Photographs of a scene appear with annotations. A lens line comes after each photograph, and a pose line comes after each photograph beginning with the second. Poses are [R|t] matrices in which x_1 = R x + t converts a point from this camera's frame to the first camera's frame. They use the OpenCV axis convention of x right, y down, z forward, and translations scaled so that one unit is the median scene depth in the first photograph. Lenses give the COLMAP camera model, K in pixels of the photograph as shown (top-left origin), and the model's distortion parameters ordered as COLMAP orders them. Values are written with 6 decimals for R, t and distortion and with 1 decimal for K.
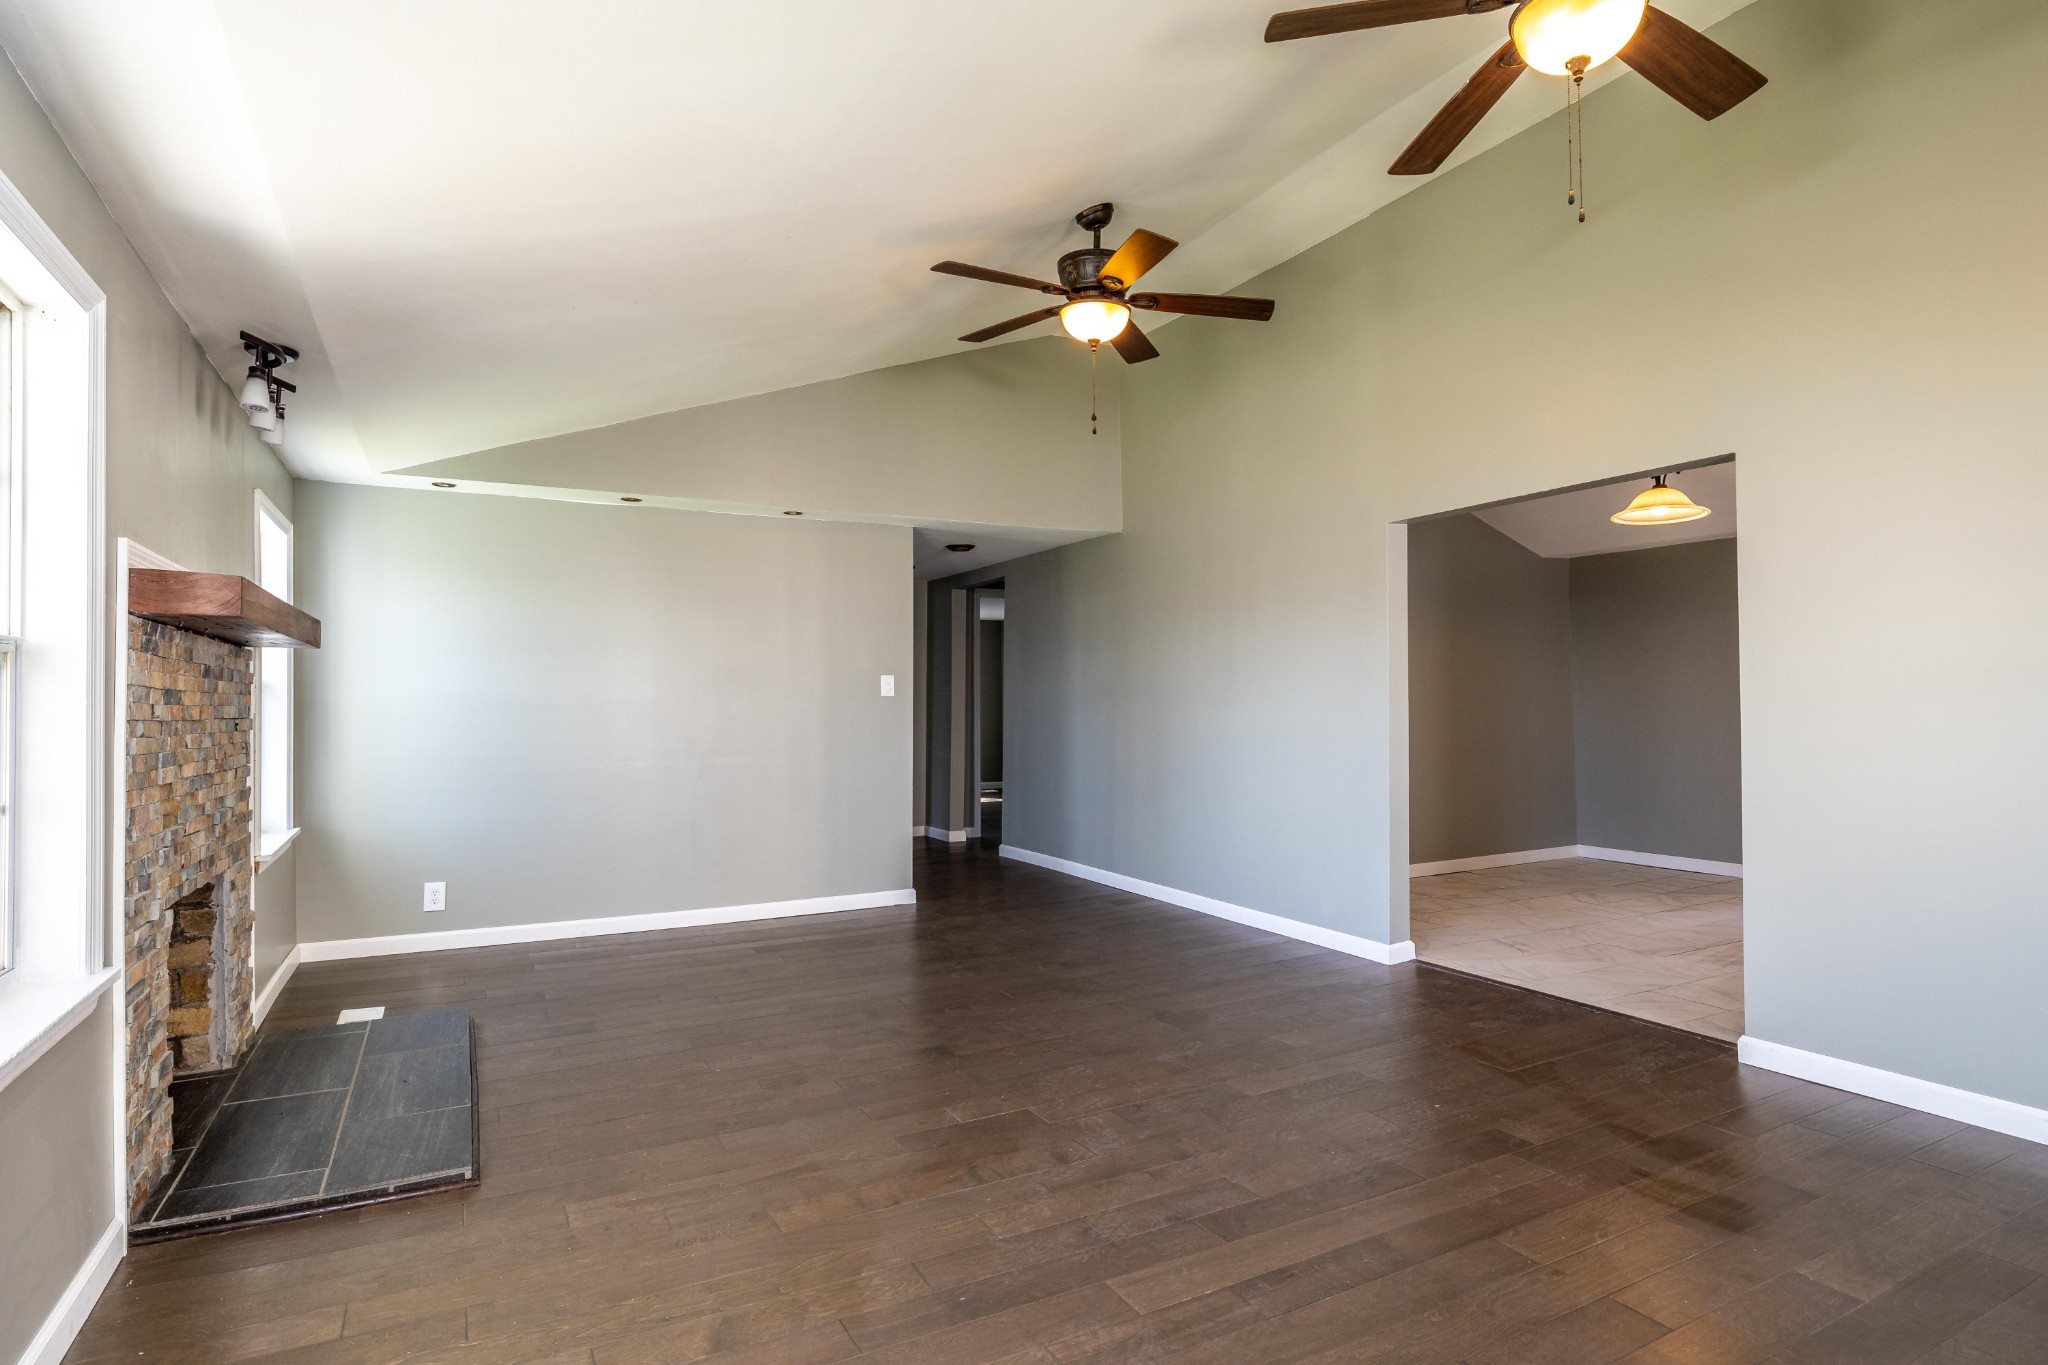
lens RADIAL K [[1061.0, 0, 1018.9], [0, 1061.0, 672.6], [0, 0, 1]] dist [0.000440, -0.000383]
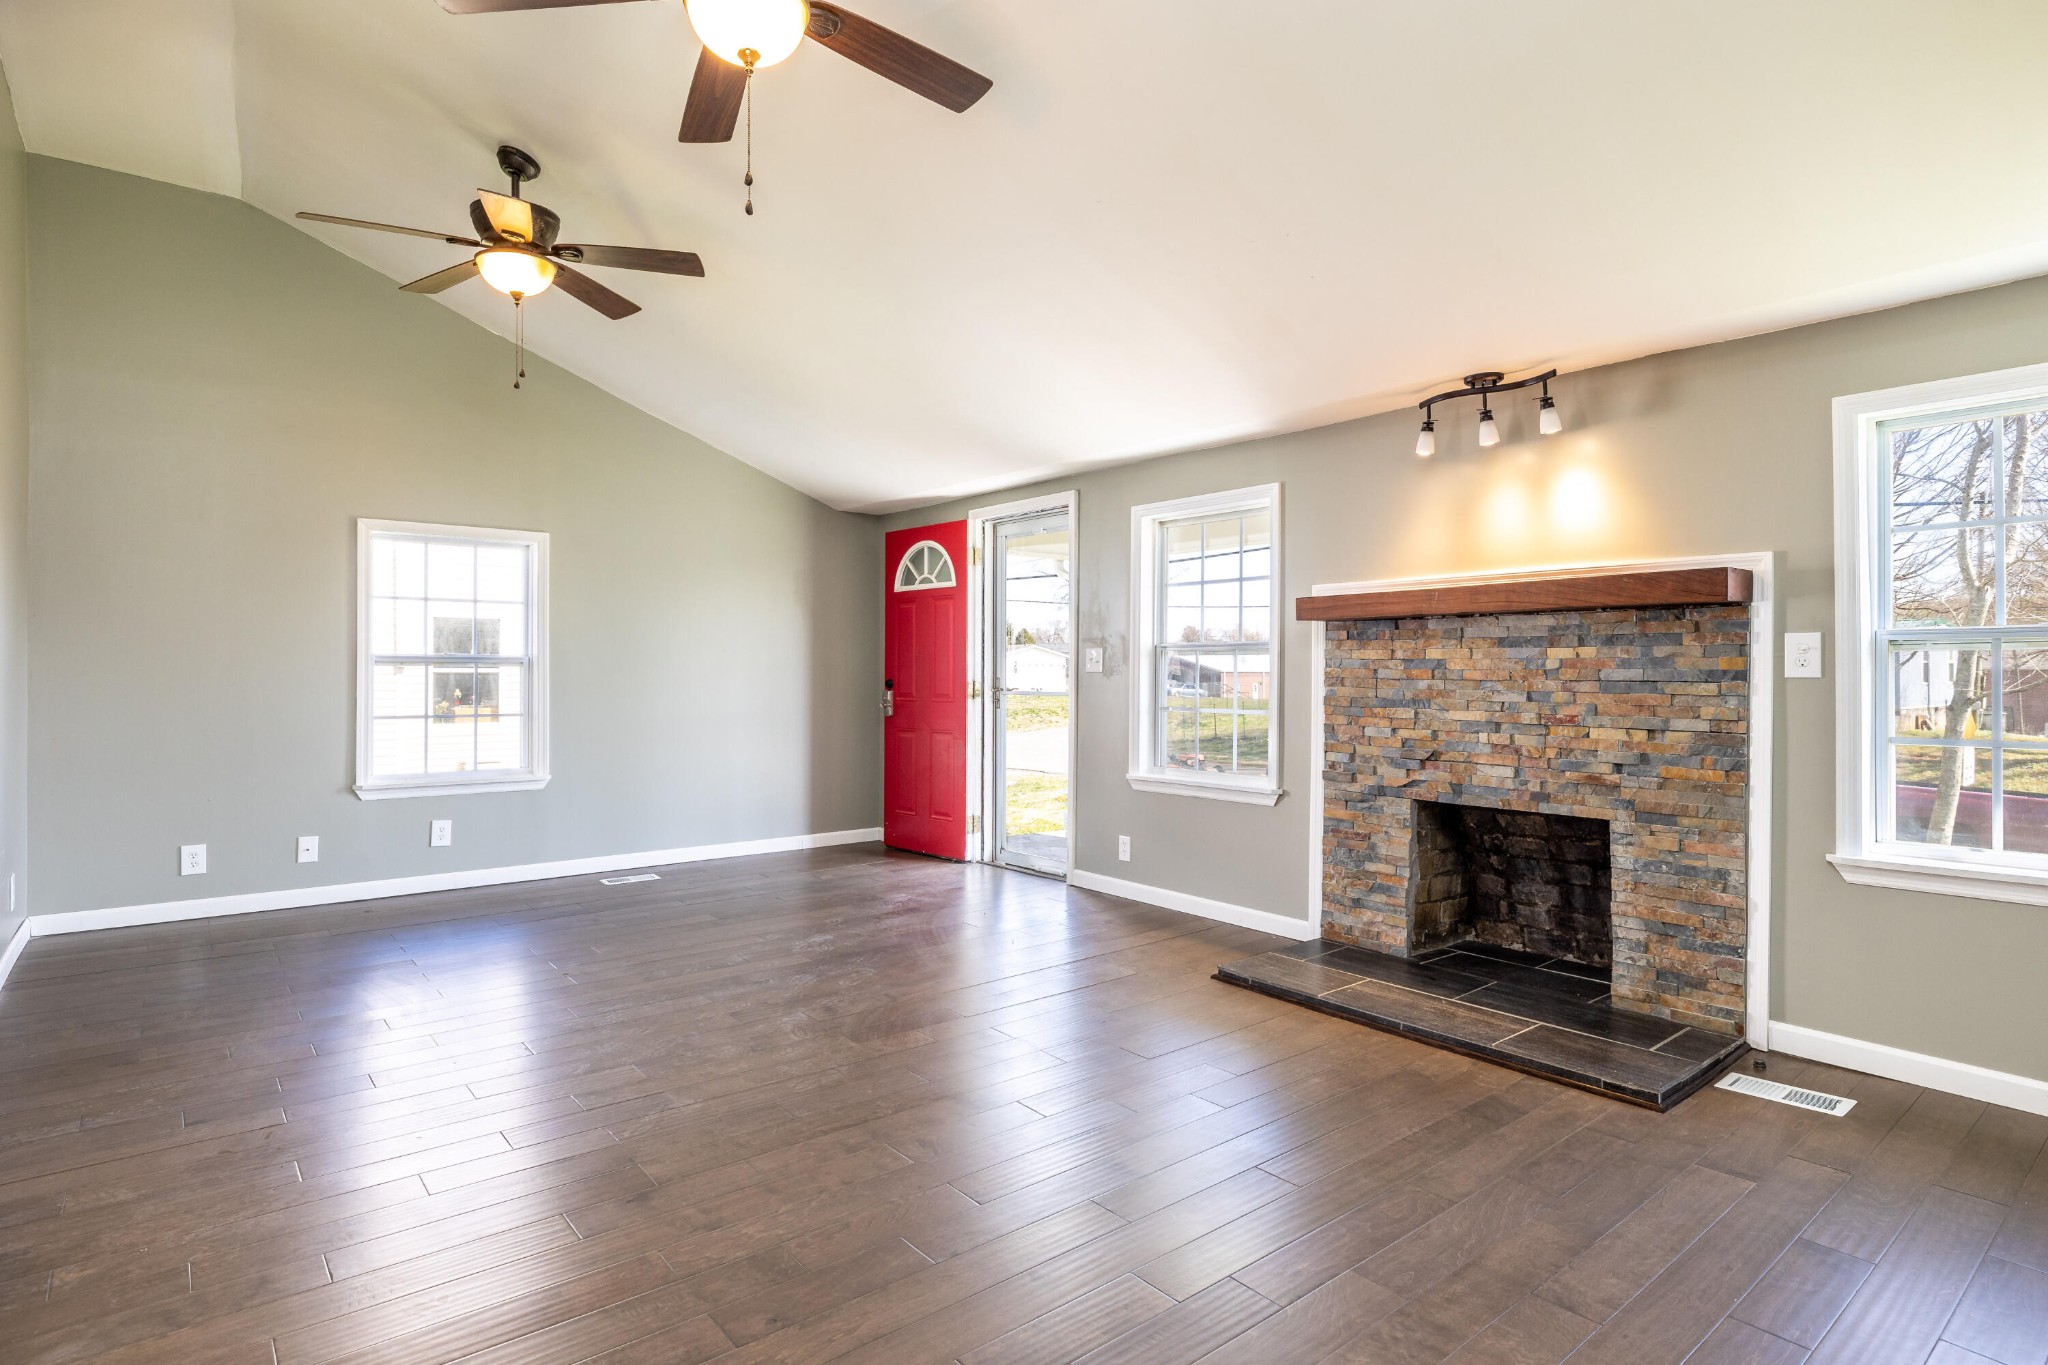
lens RADIAL K [[1061.0, 0, 1018.9], [0, 1061.0, 672.6], [0, 0, 1]] dist [0.000440, -0.000383]
pose [[-0.982832, 0.005135, -0.184430, 0.036271], [0.010426, 0.999561, -0.027731, 0.052265], [0.184207, -0.029178, -0.982454, 1.739807]]
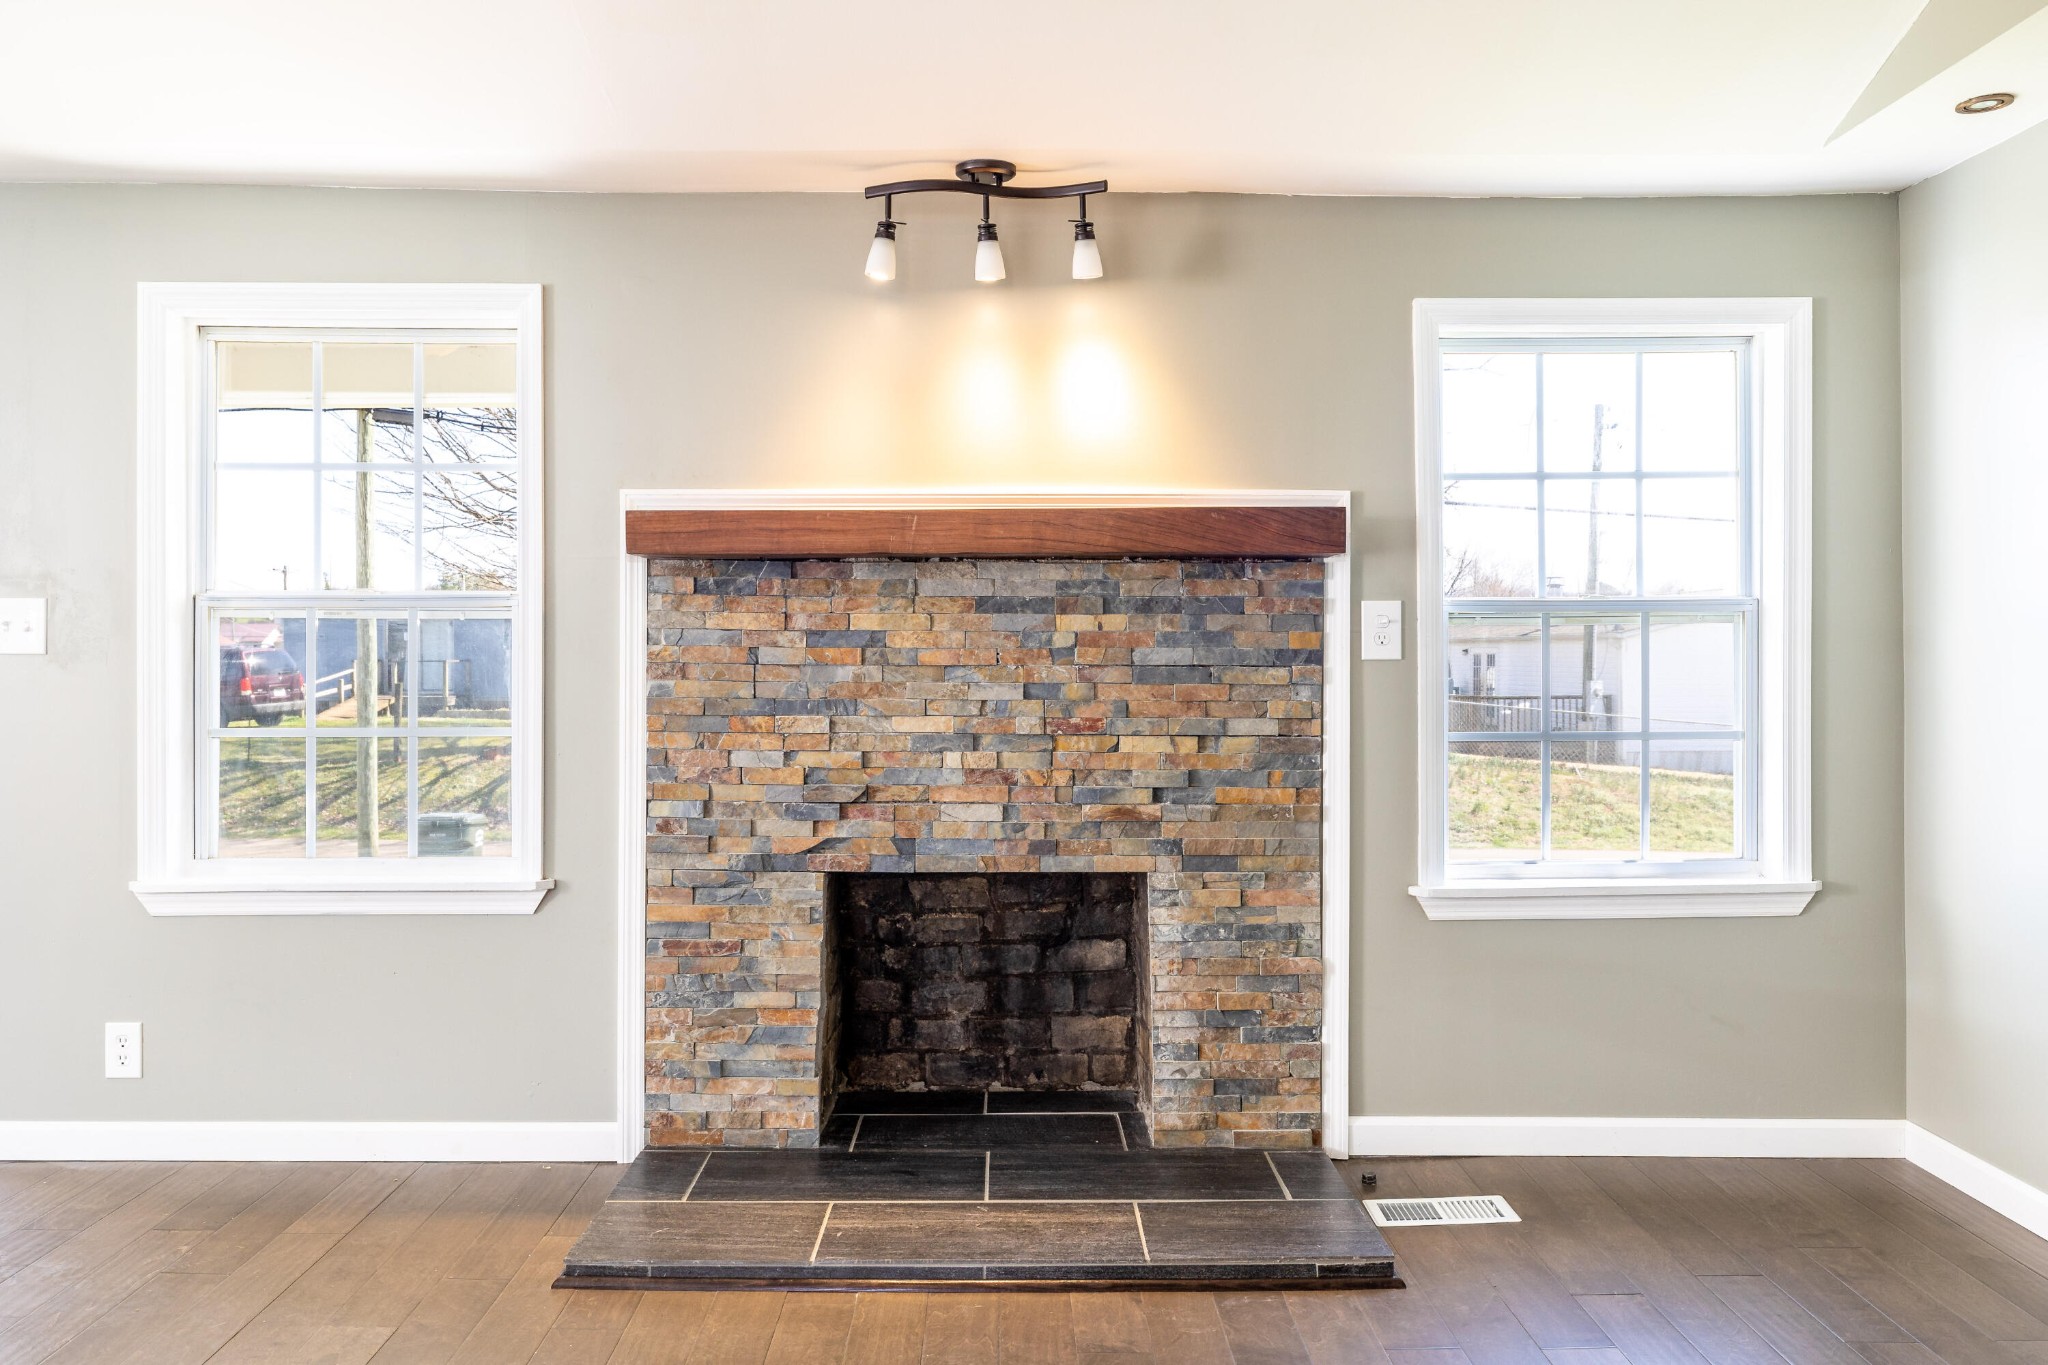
lens RADIAL K [[1589.7, 0, 1020.9], [0, 1589.7, 677.2], [0, 0, 1]] dist [-0.002428, 0.001409]
pose [[-0.462537, 0.016619, -0.886444, 0.226952], [0.029146, 0.999569, 0.003532, 0.040037], [0.886121, -0.024203, -0.462822, 1.271117]]
